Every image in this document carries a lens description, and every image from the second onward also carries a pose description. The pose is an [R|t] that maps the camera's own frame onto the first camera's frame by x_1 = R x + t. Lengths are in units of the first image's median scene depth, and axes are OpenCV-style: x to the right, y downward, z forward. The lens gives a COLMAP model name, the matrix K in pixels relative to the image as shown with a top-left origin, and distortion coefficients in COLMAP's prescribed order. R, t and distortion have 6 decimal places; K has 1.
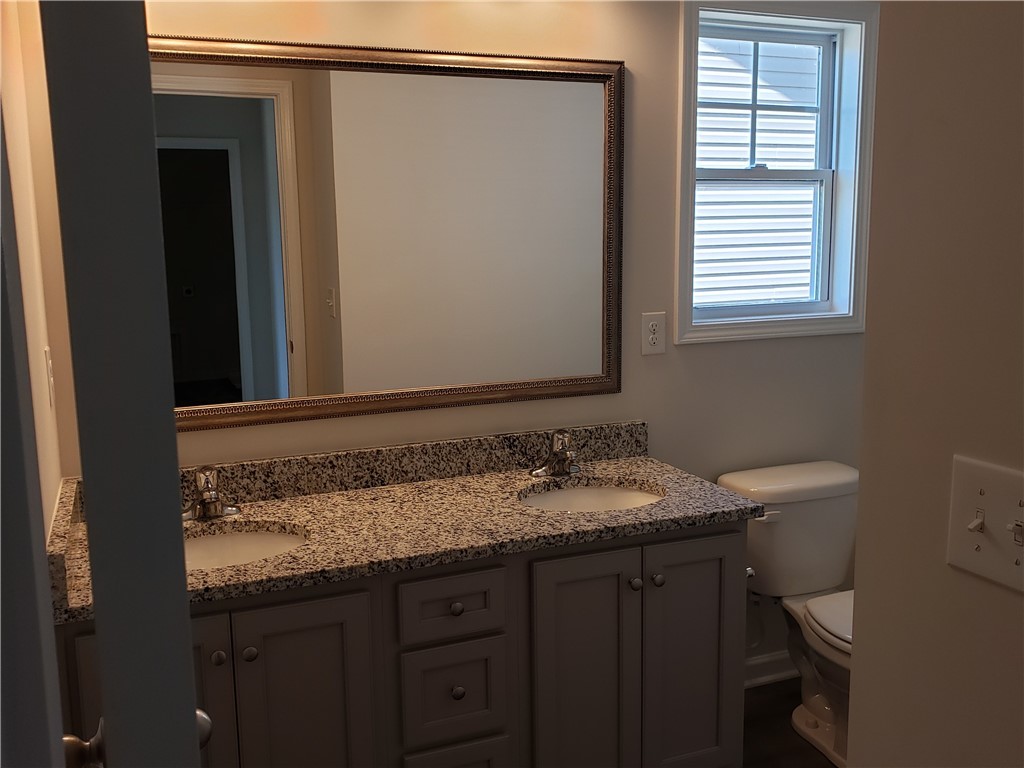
lens RADIAL K [[949.3, 0, 514.1], [0, 949.3, 385.6], [0, 0, 1]] dist [0.044615, 0.000000]
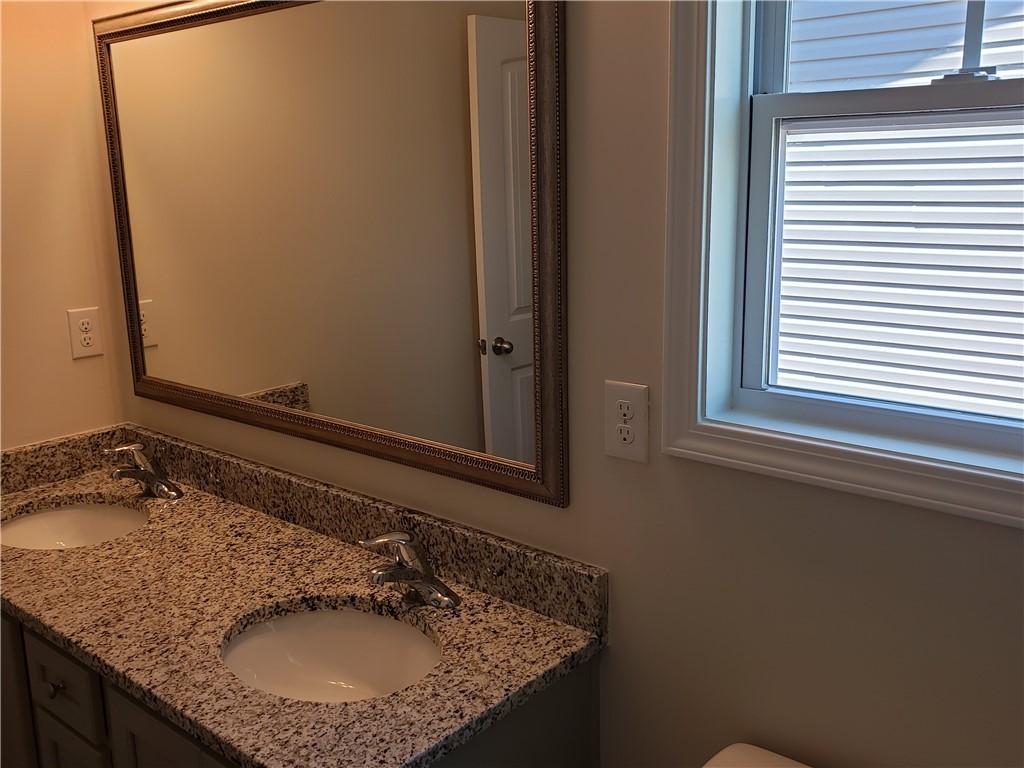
lens RADIAL K [[942.4, 0, 511.0], [0, 942.4, 376.6], [0, 0, 1]] dist [0.019991, 0.000000]
pose [[0.469438, 0.194017, -0.861386, 0.622906], [-0.139301, 0.979616, 0.144731, -0.161664], [0.871908, 0.052050, 0.486896, 0.763971]]
